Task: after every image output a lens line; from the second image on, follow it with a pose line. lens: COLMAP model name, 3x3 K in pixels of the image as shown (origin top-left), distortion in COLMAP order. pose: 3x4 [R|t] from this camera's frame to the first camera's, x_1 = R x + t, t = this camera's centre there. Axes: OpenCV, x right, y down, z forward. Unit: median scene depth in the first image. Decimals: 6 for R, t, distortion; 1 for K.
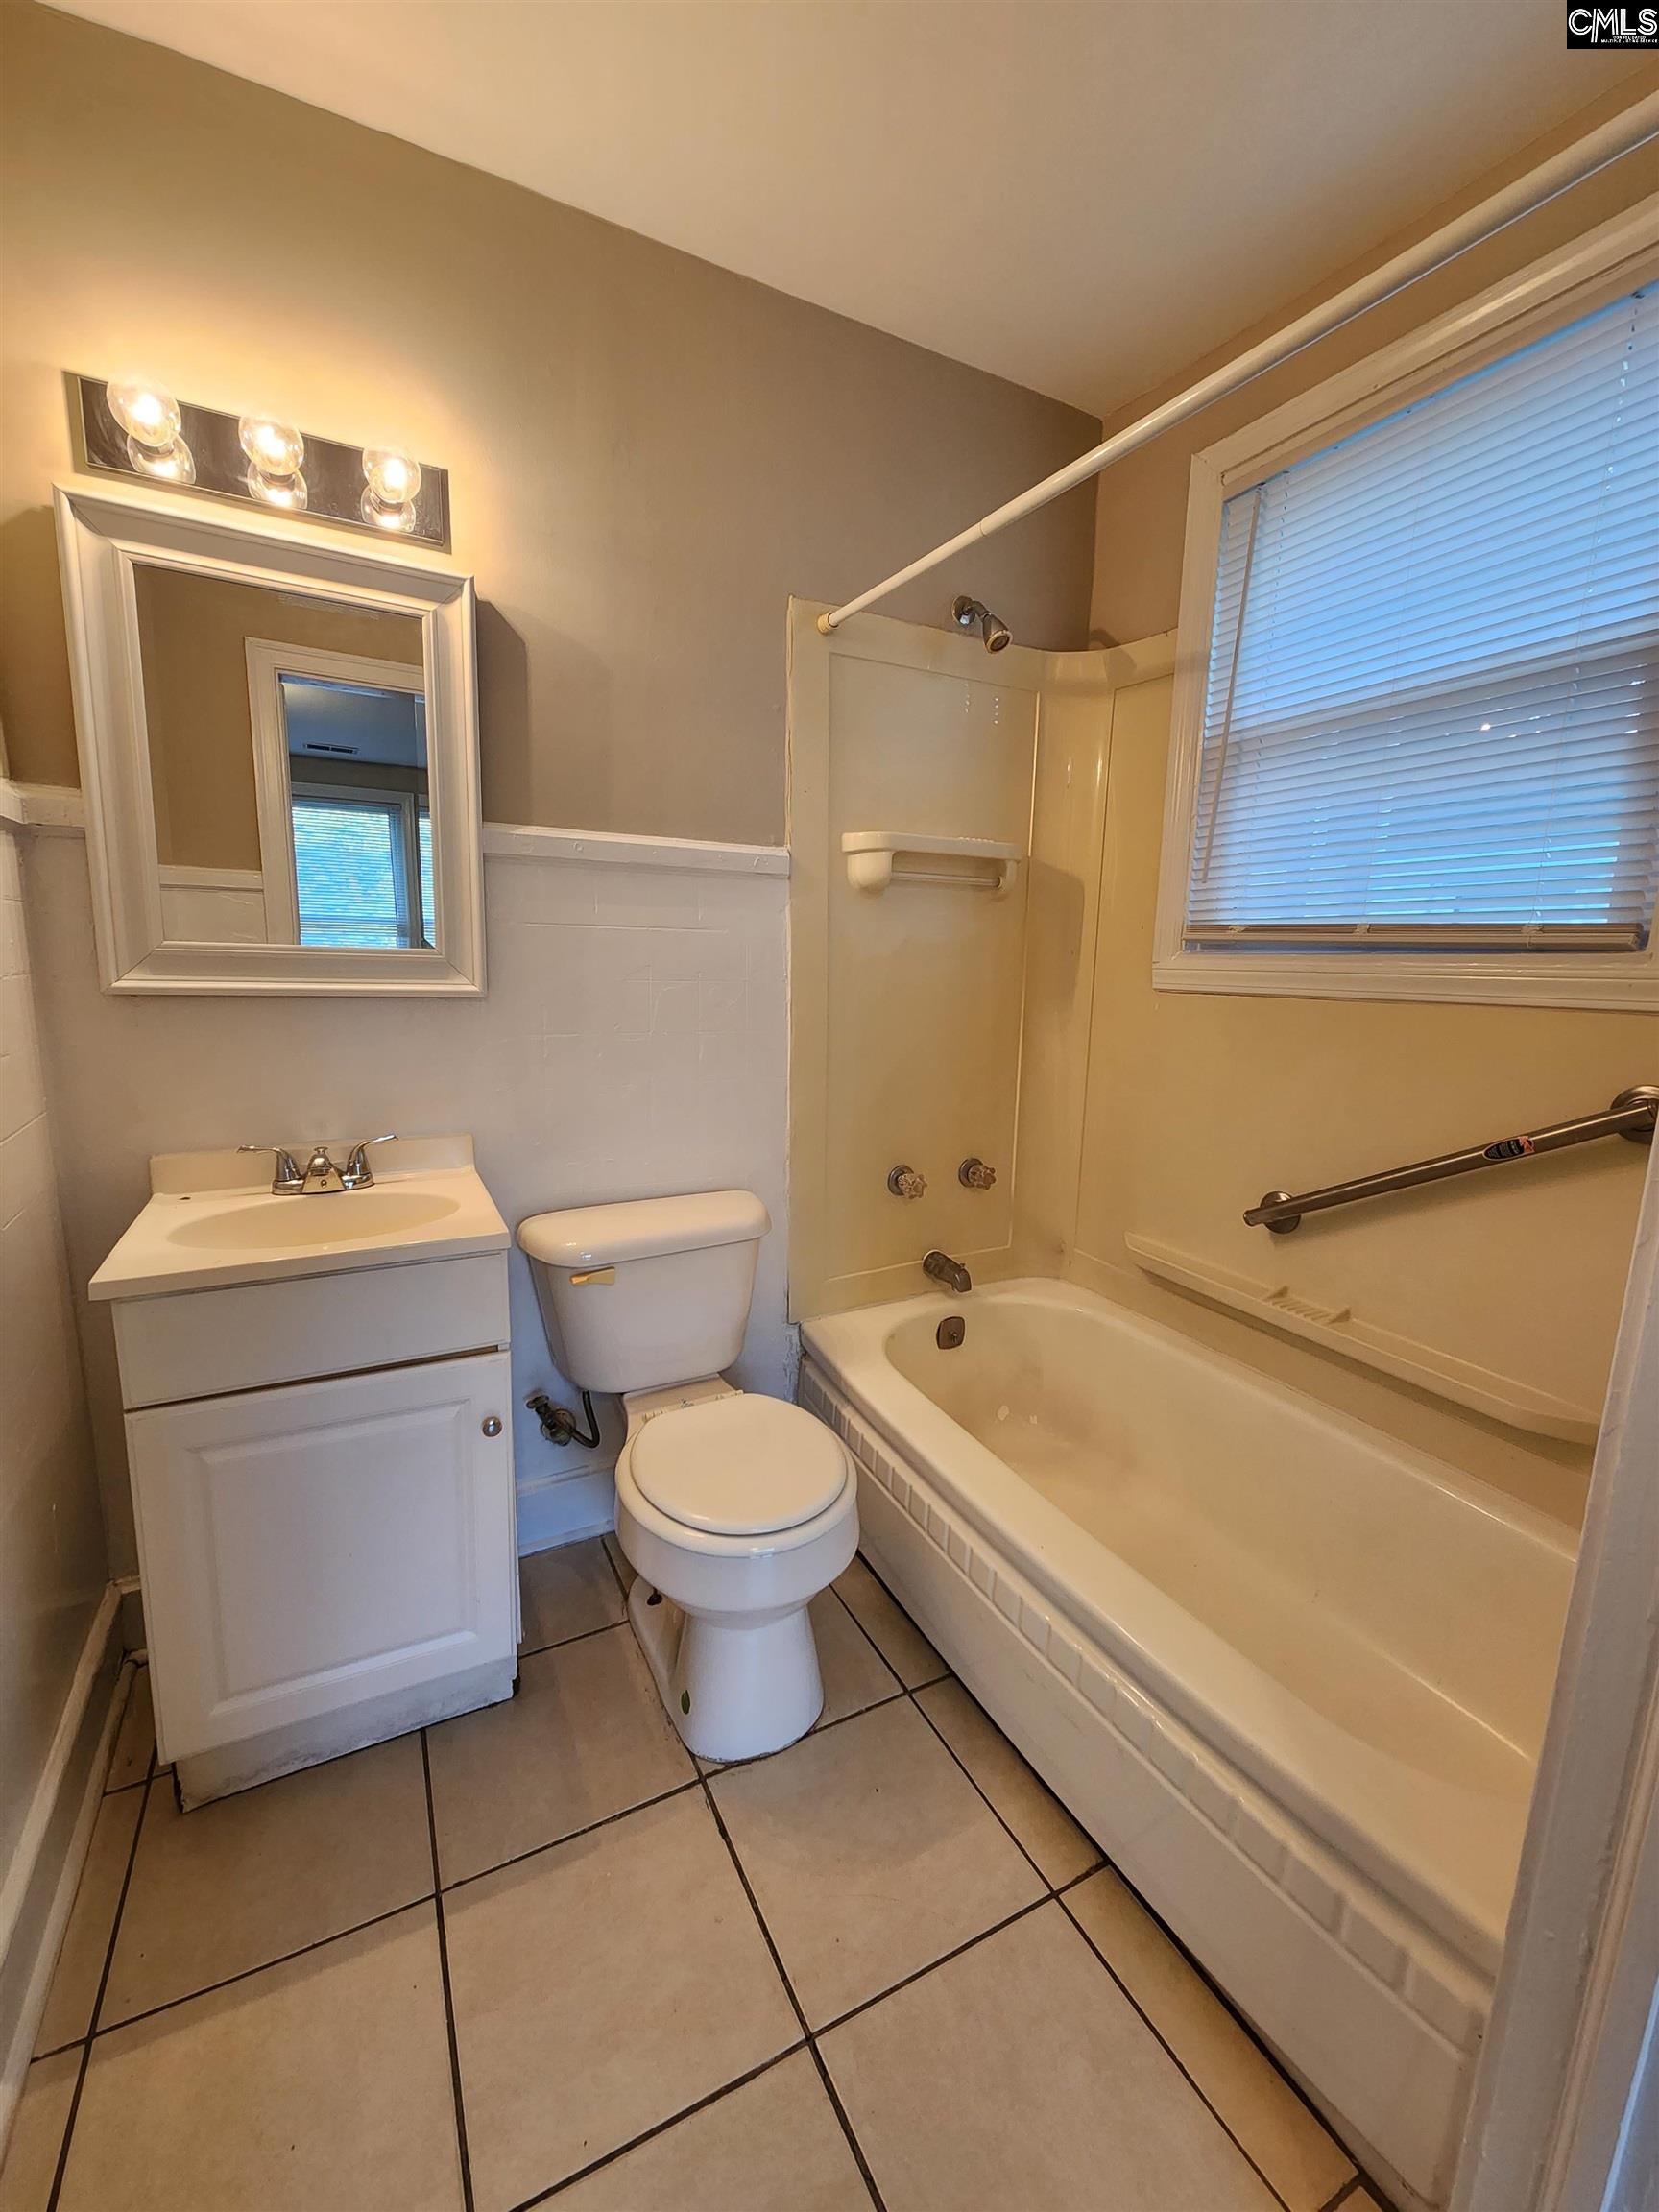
lens RADIAL K [[898.1, 0, 830.7], [0, 898.1, 1104.4], [0, 0, 1]] dist [0.003524, -0.001886]
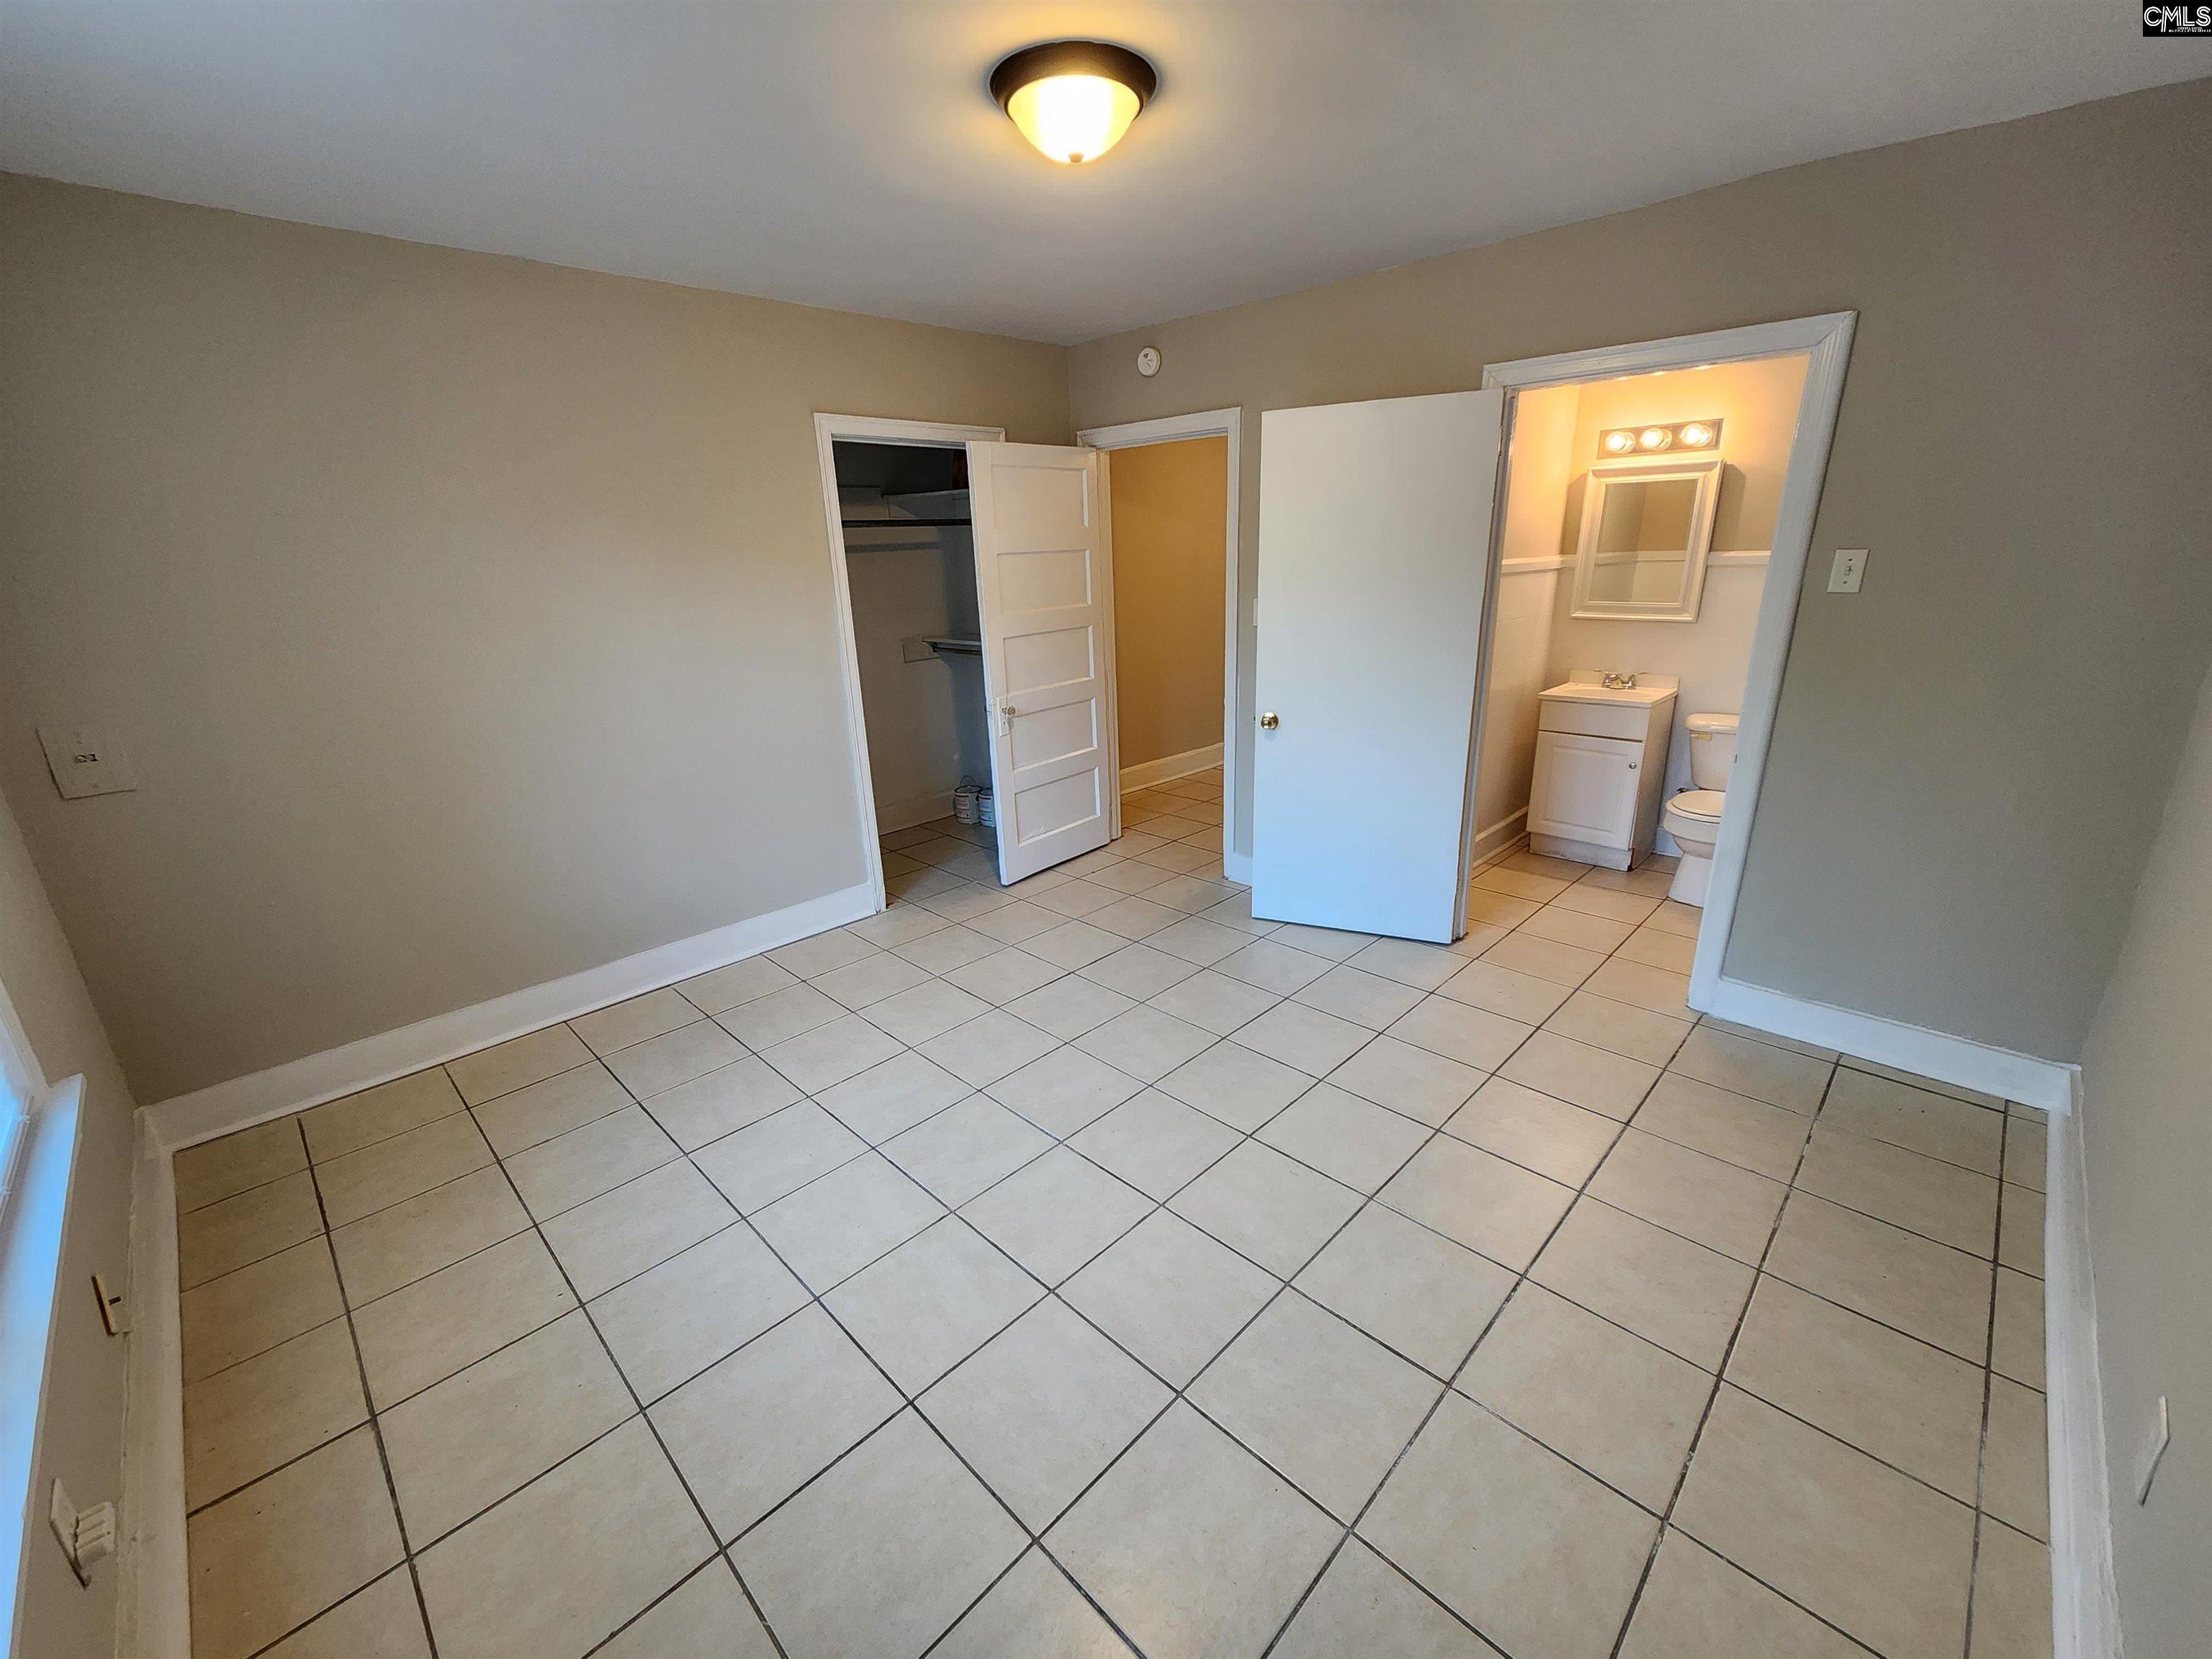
lens RADIAL K [[898.1, 0, 1102.6], [0, 898.1, 819.5], [0, 0, 1]] dist [0.003524, -0.001886]
pose [[0.295954, 0.240287, -0.924486, 1.352057], [-0.118930, 0.969581, 0.213935, 0.065154], [0.947769, 0.046634, 0.315529, -1.152531]]
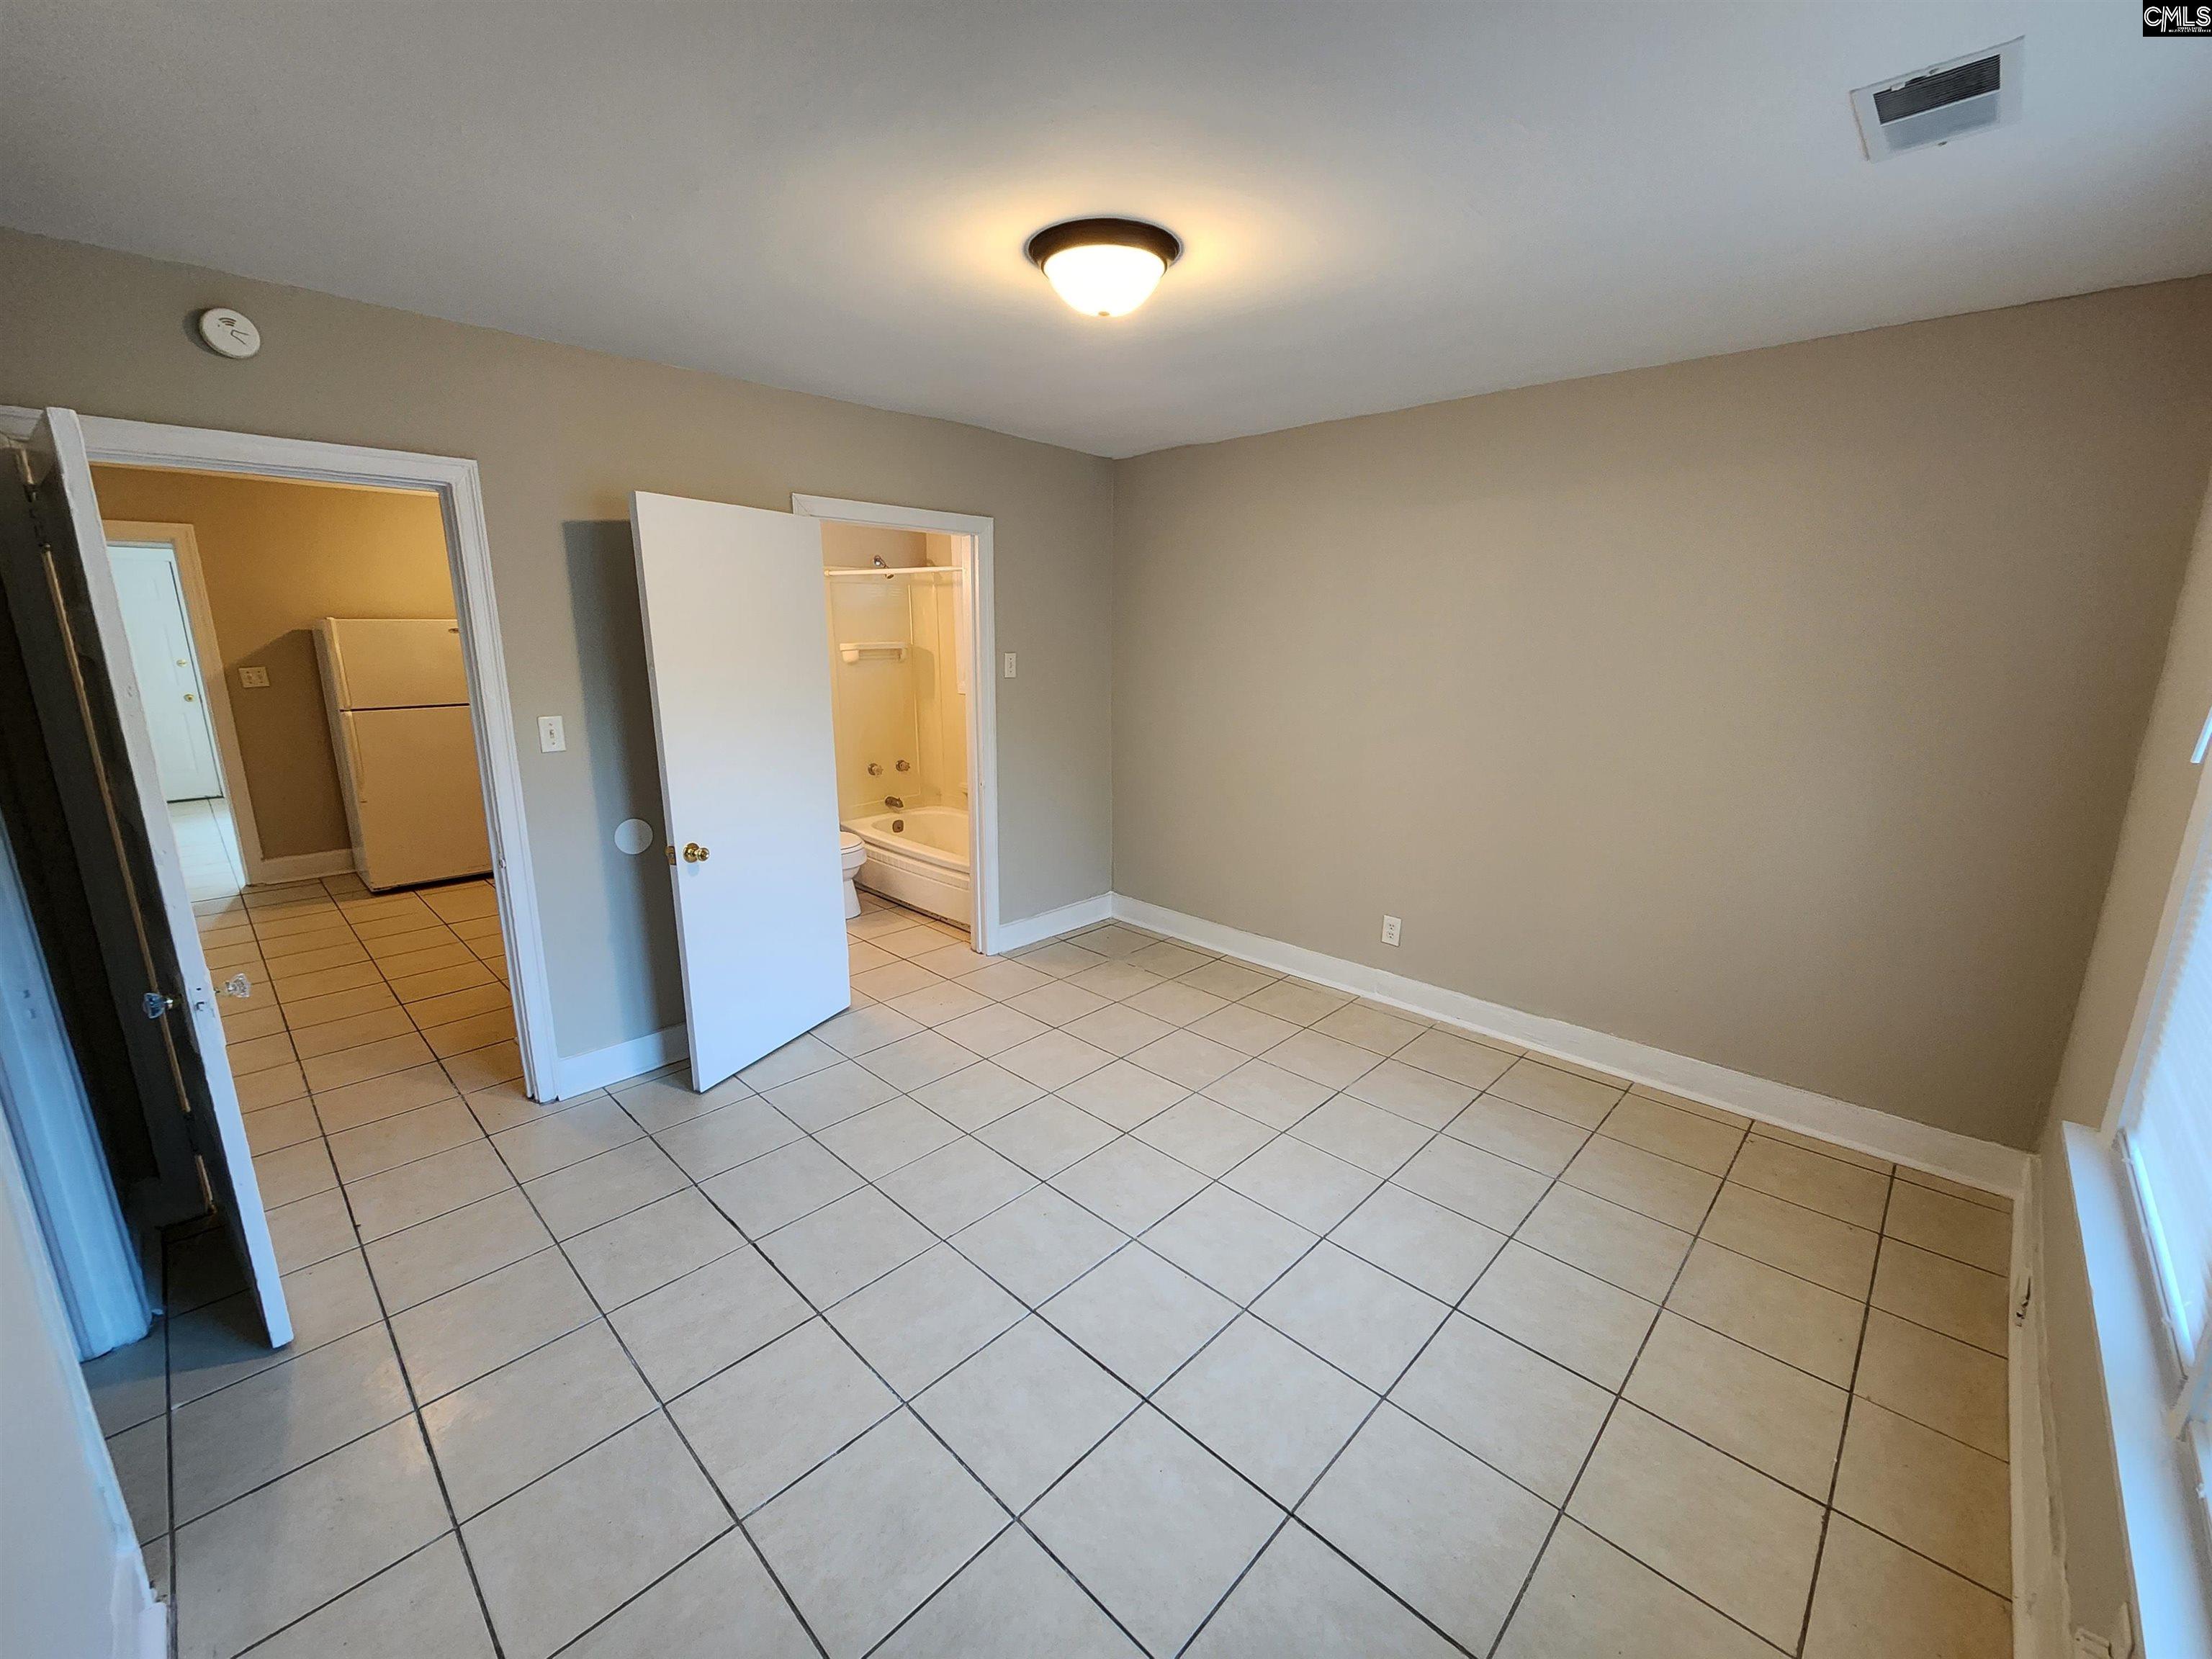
lens RADIAL K [[898.1, 0, 1094.4], [0, 898.1, 829.9], [0, 0, 1]] dist [0.003524, -0.001886]
pose [[0.953218, -0.089818, 0.288630, -0.090817], [0.069409, 0.994359, 0.080204, 0.106184], [-0.294206, -0.056418, 0.954075, -1.943492]]
